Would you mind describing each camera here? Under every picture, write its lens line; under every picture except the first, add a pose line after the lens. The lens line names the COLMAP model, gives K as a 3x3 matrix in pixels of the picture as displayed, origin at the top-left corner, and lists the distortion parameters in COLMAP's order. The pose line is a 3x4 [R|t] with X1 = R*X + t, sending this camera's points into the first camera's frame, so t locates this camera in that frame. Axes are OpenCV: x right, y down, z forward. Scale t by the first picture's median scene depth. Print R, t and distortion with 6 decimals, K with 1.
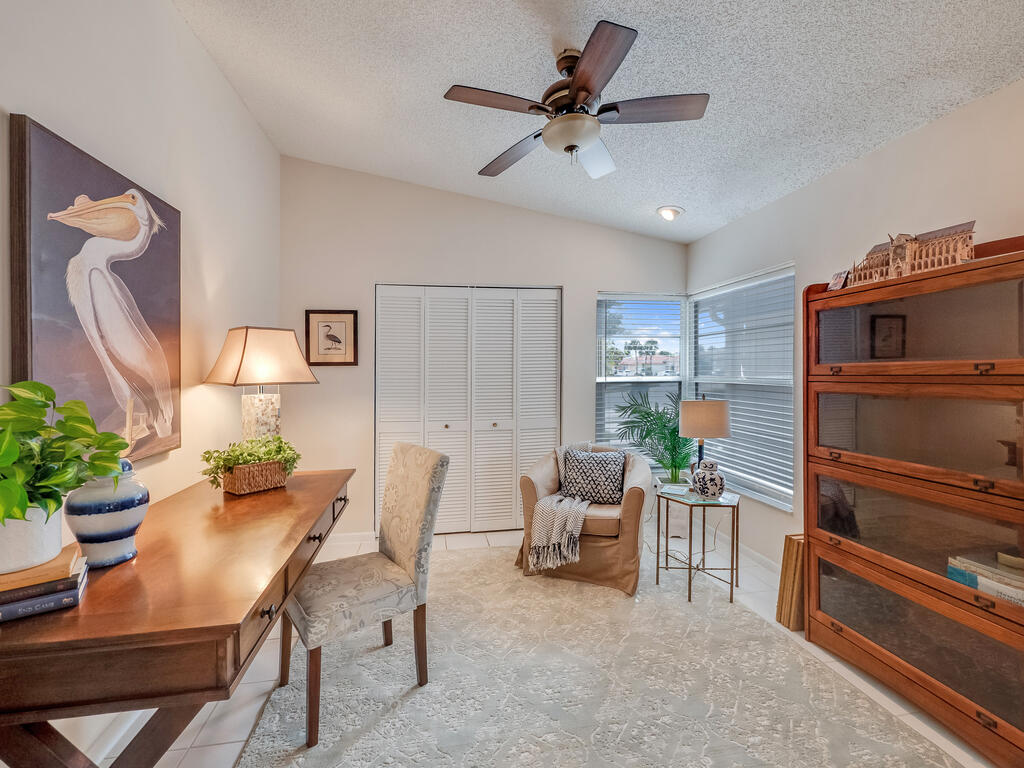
lens RADIAL K [[407.4, 0, 512.5], [0, 407.4, 362.2], [0, 0, 1]] dist [-0.002875, -0.000179]
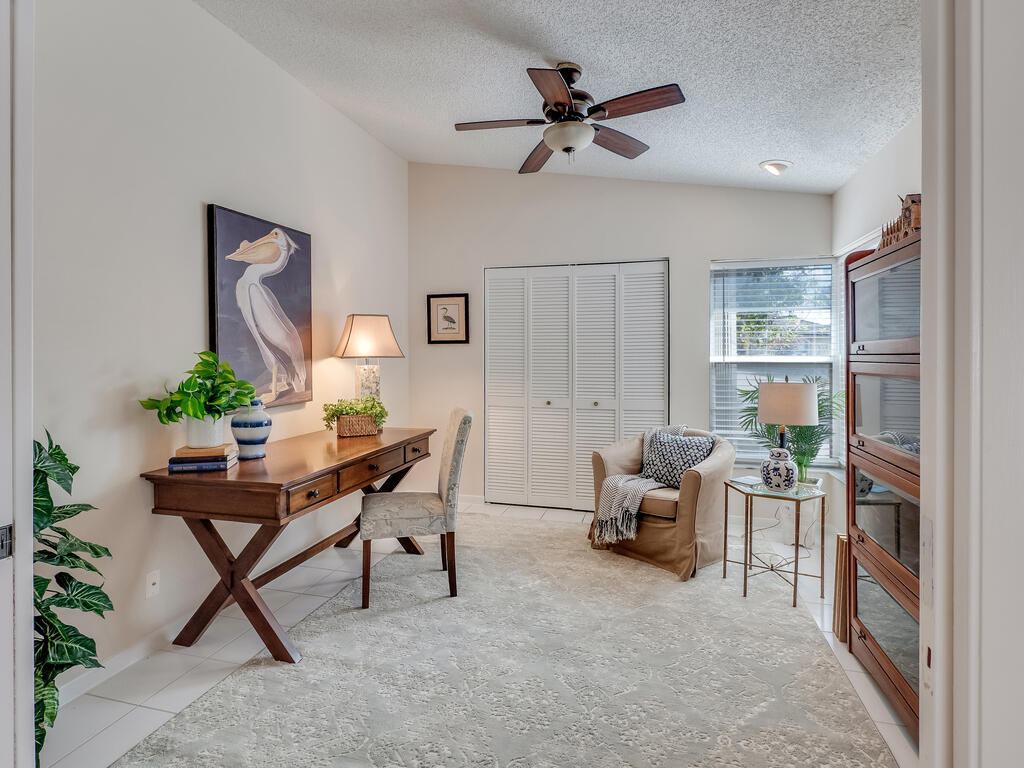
lens RADIAL K [[450.2, 0, 510.5], [0, 450.2, 344.2], [0, 0, 1]] dist [-0.001174, -0.000453]
pose [[0.925522, 0.000620, -0.378692, 0.380535], [0.002983, 0.999956, 0.008927, -0.000484], [0.378681, -0.009391, 0.925480, -0.174604]]
